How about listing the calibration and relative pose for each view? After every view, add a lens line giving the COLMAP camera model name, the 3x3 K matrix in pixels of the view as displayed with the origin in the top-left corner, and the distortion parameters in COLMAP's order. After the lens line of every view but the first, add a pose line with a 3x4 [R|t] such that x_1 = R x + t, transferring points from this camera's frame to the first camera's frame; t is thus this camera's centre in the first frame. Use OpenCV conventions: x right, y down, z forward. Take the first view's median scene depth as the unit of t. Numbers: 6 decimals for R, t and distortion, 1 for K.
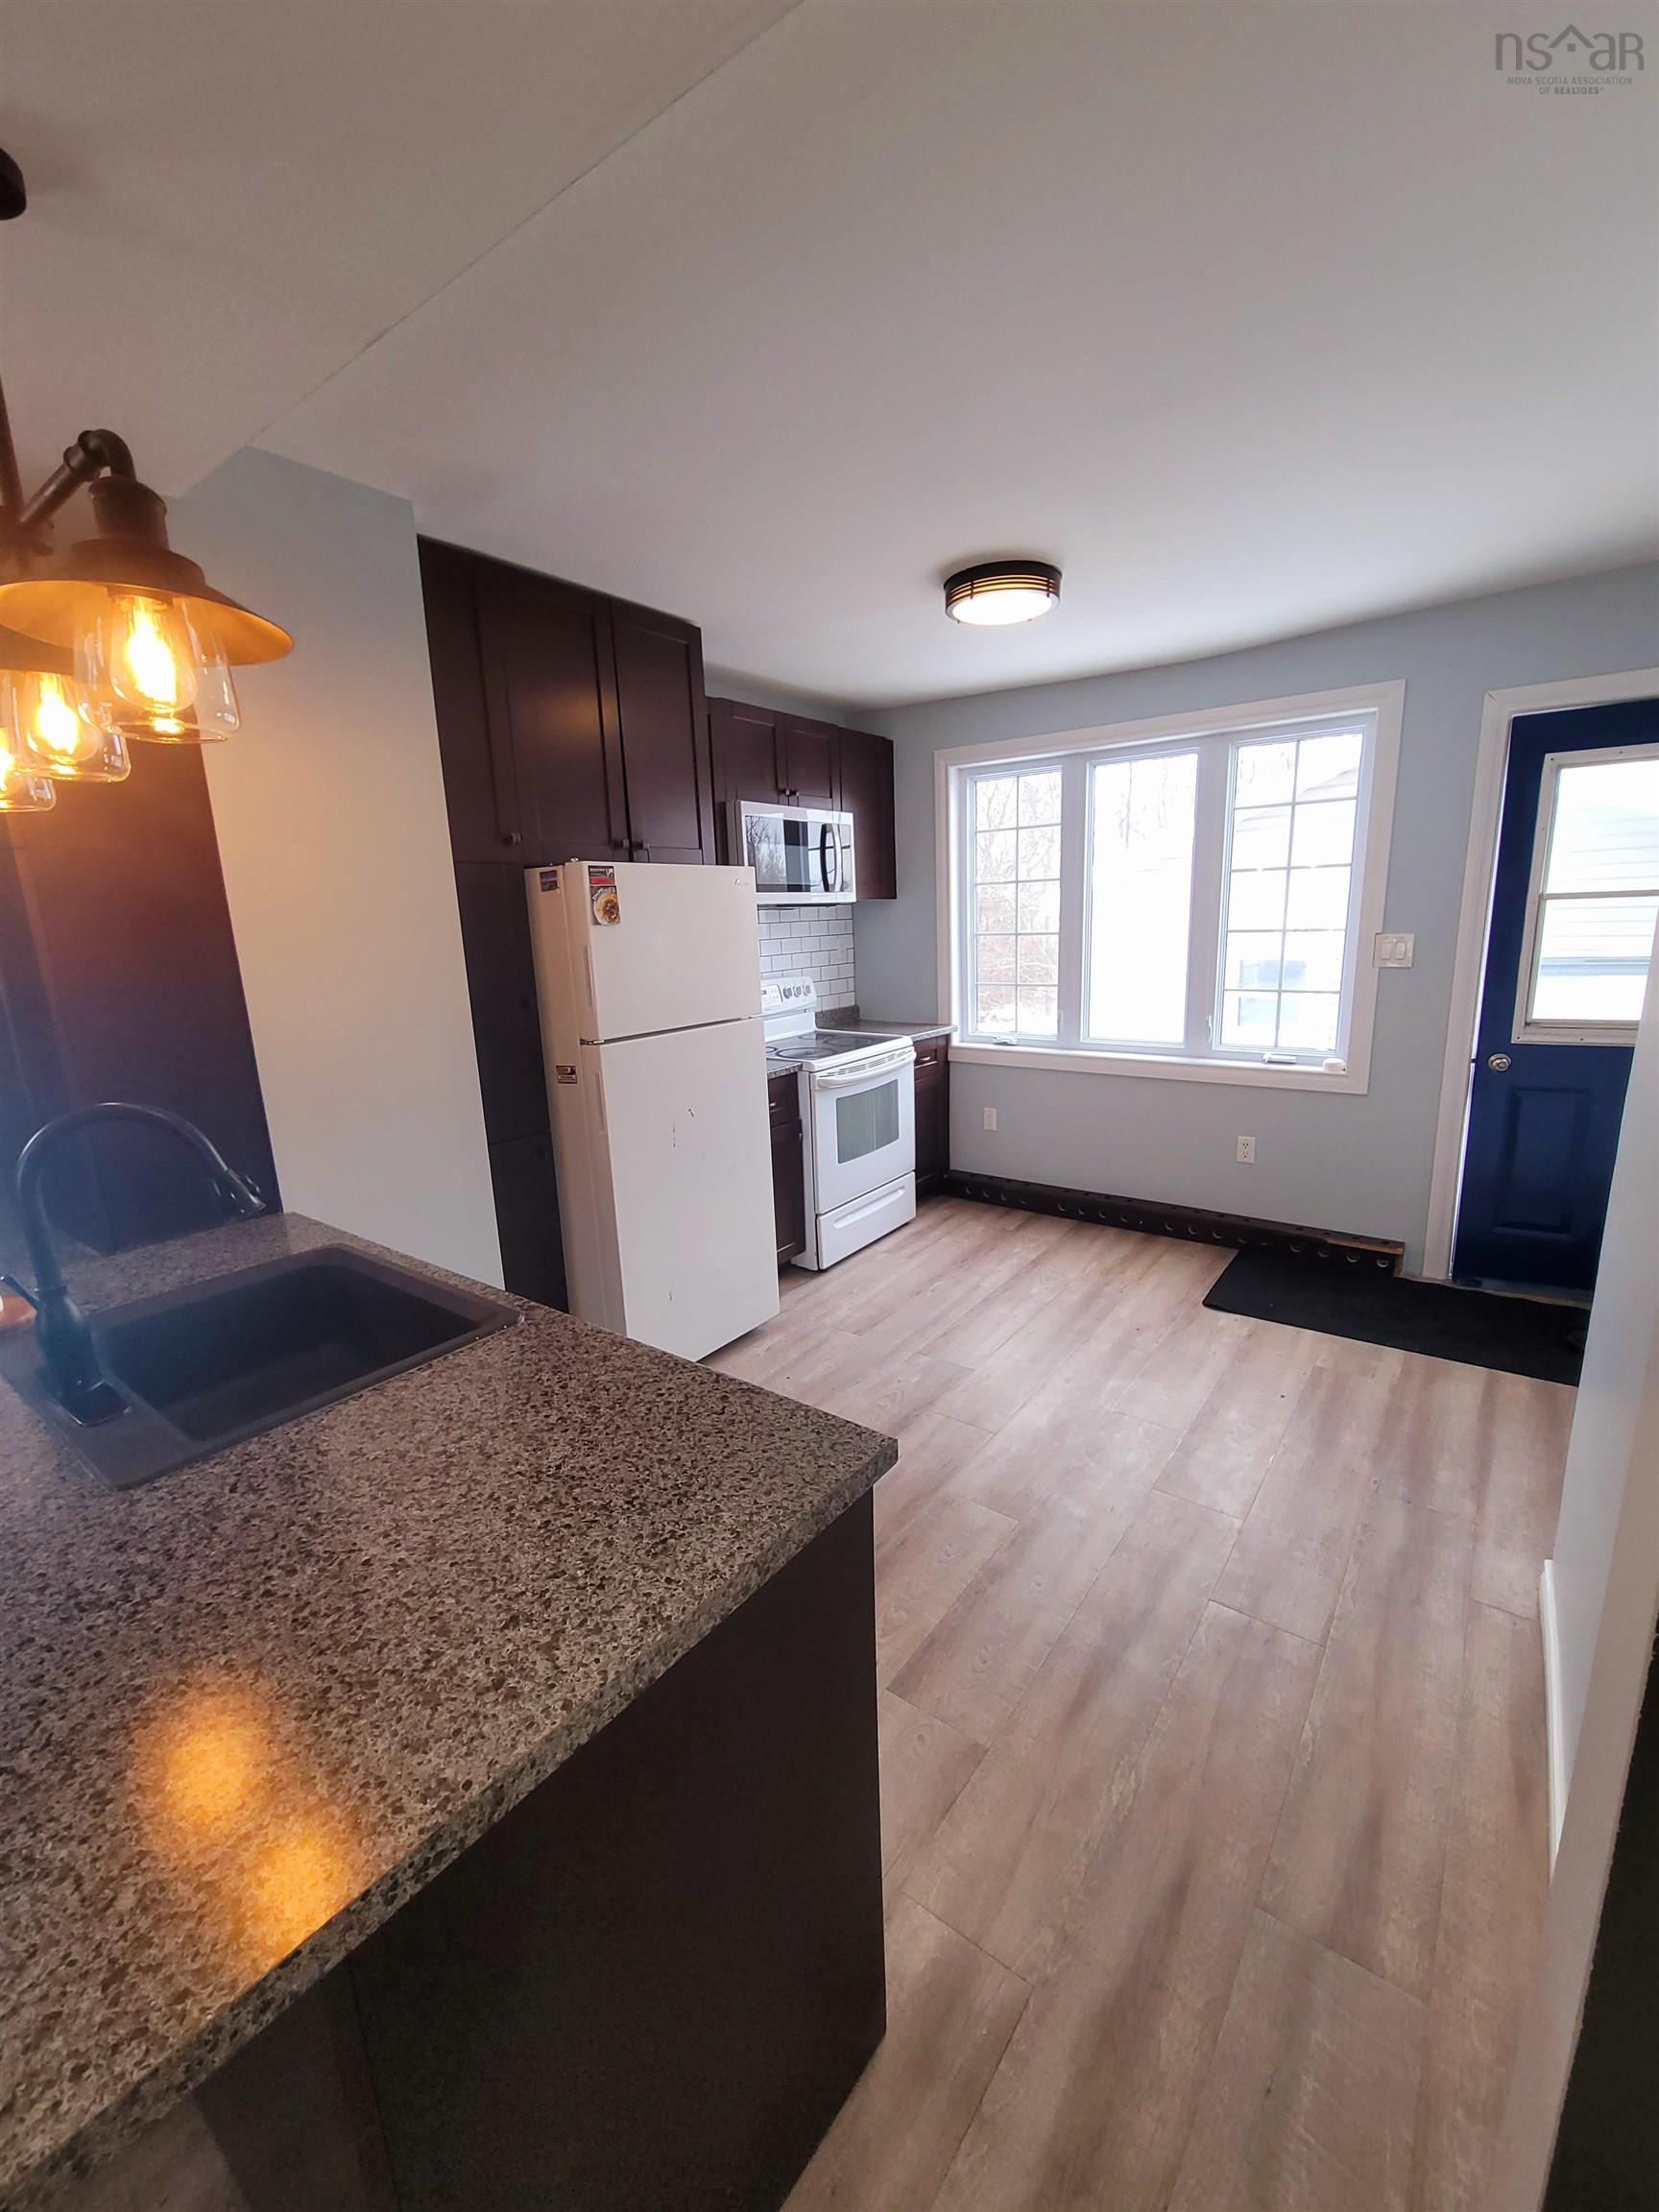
lens RADIAL K [[896.7, 0, 828.7], [0, 896.7, 1109.0], [0, 0, 1]] dist [-0.001563, -0.000295]
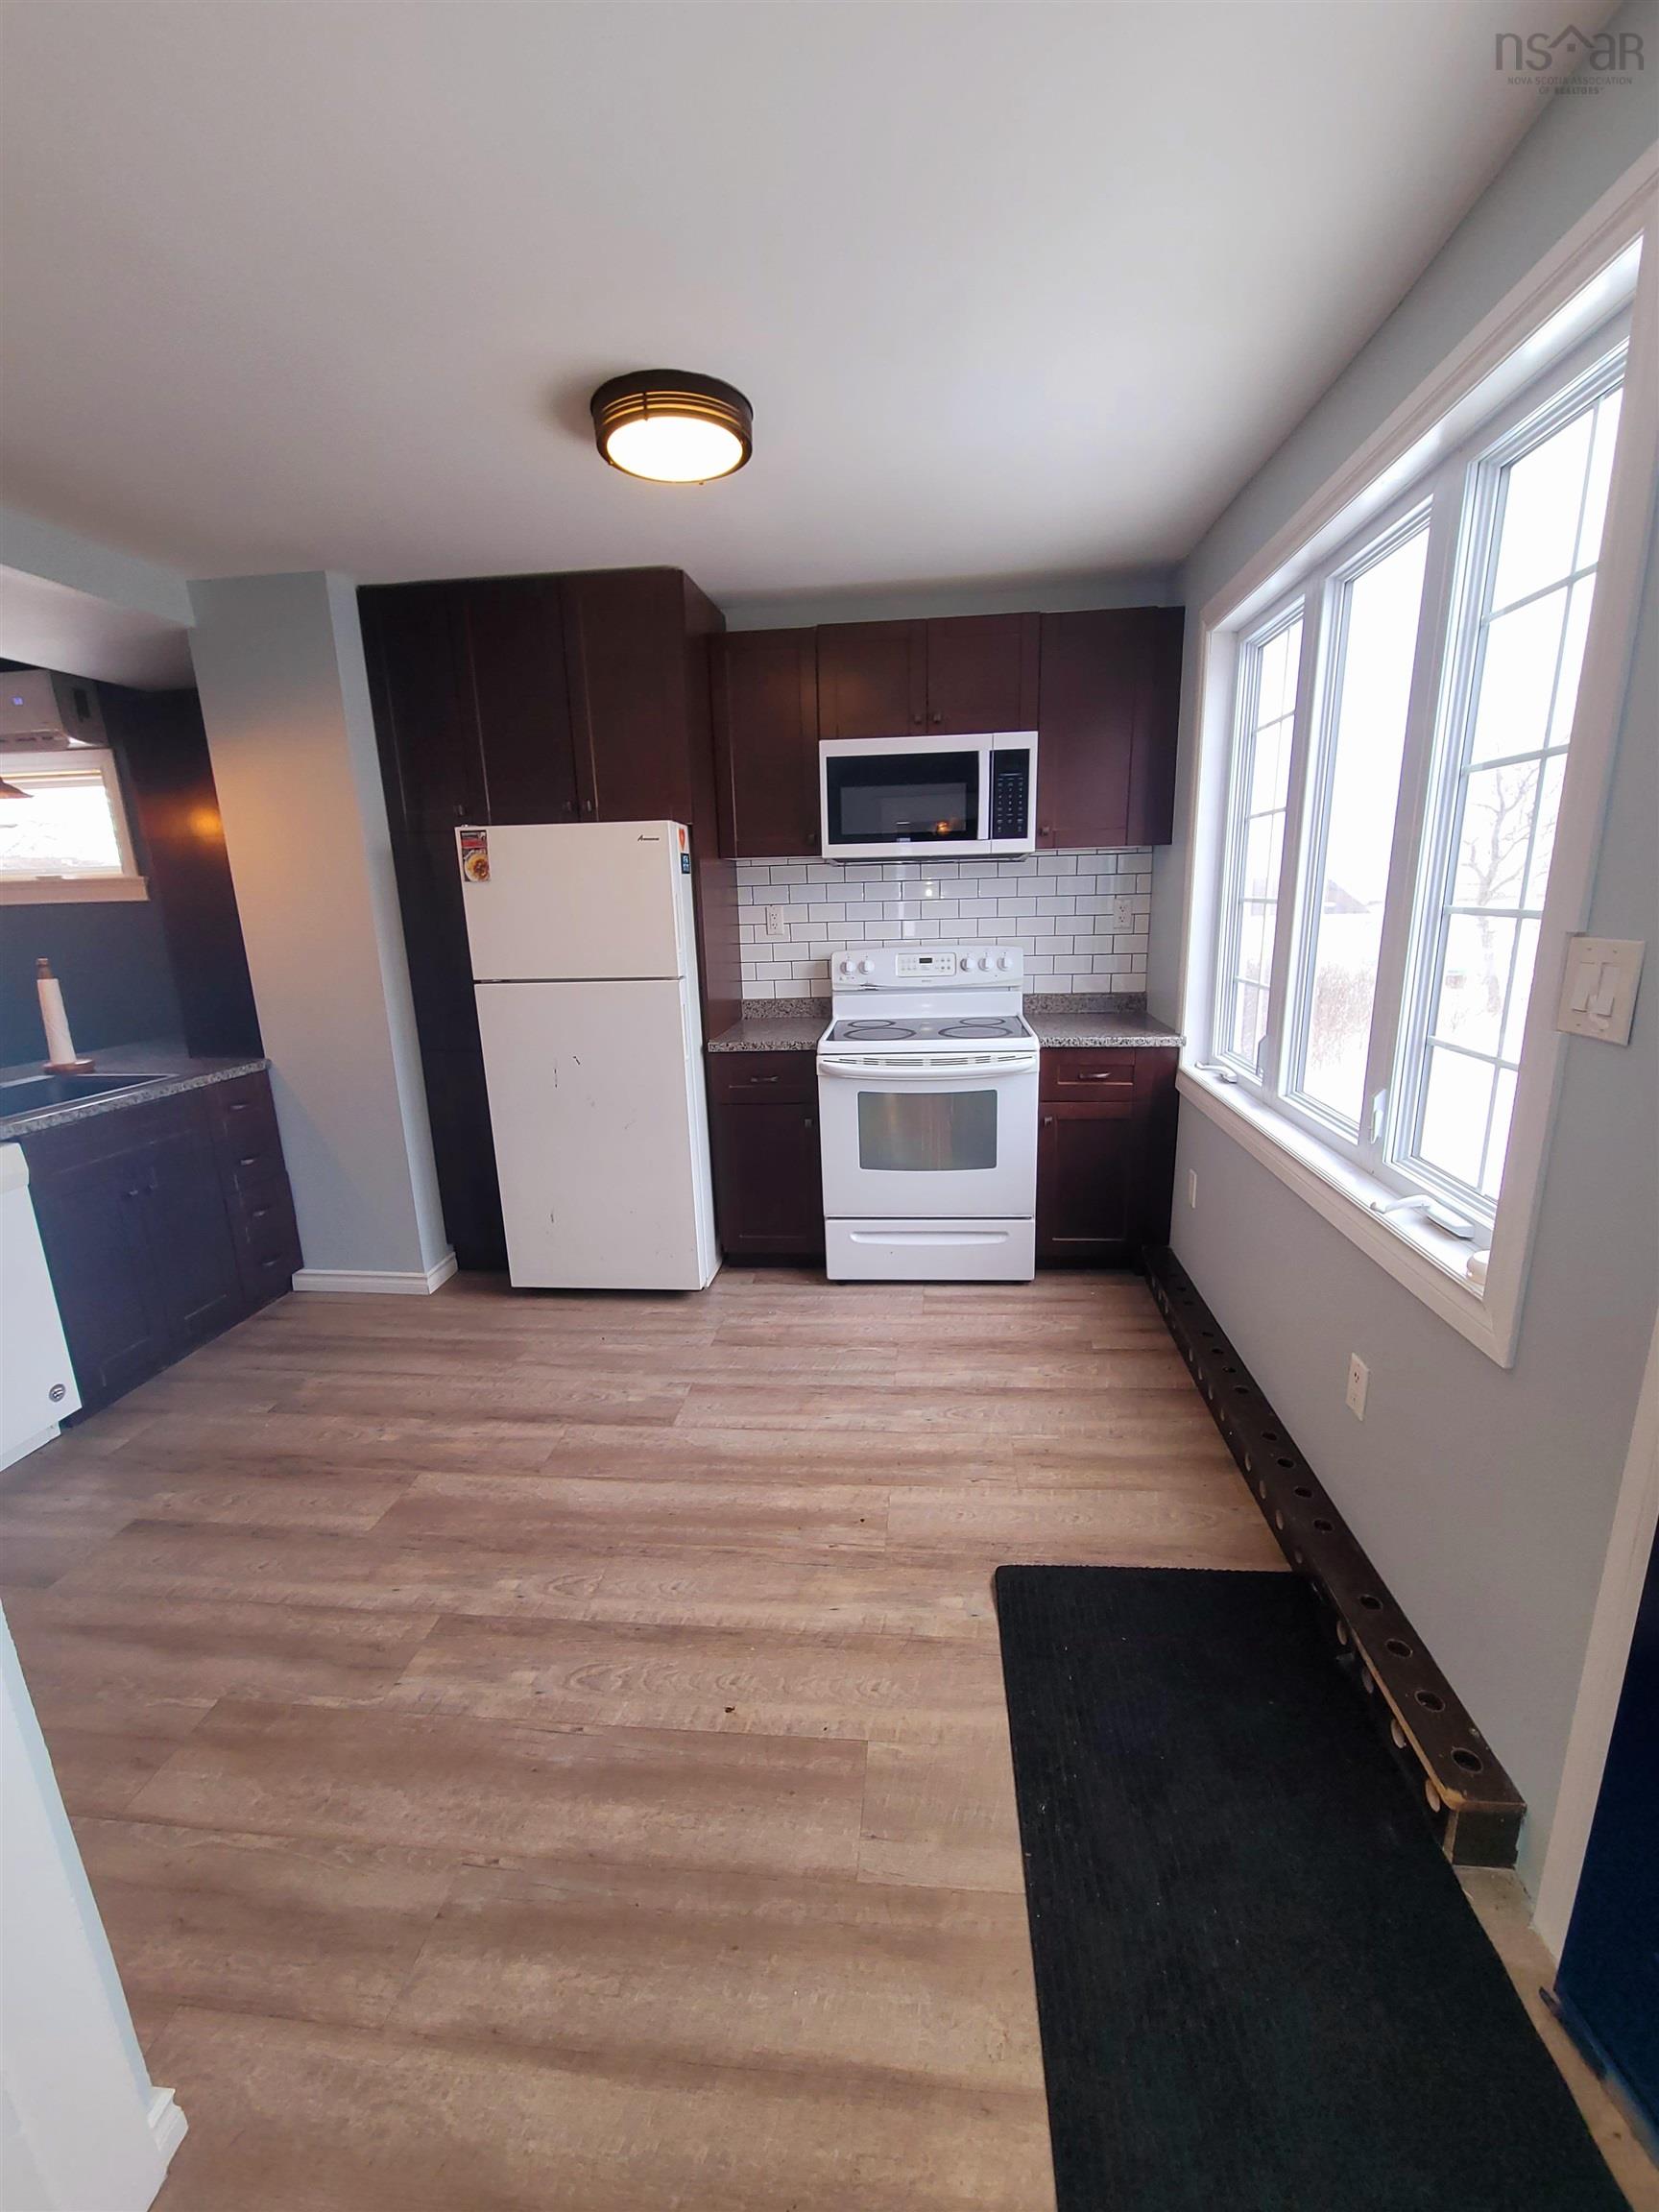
lens RADIAL K [[896.7, 0, 839.7], [0, 896.7, 1102.4], [0, 0, 1]] dist [-0.001563, -0.000295]
pose [[0.526468, 0.223269, -0.820355, 0.668622], [-0.177099, 0.972535, 0.151033, -0.121656], [0.831545, 0.065770, 0.551549, 0.503915]]
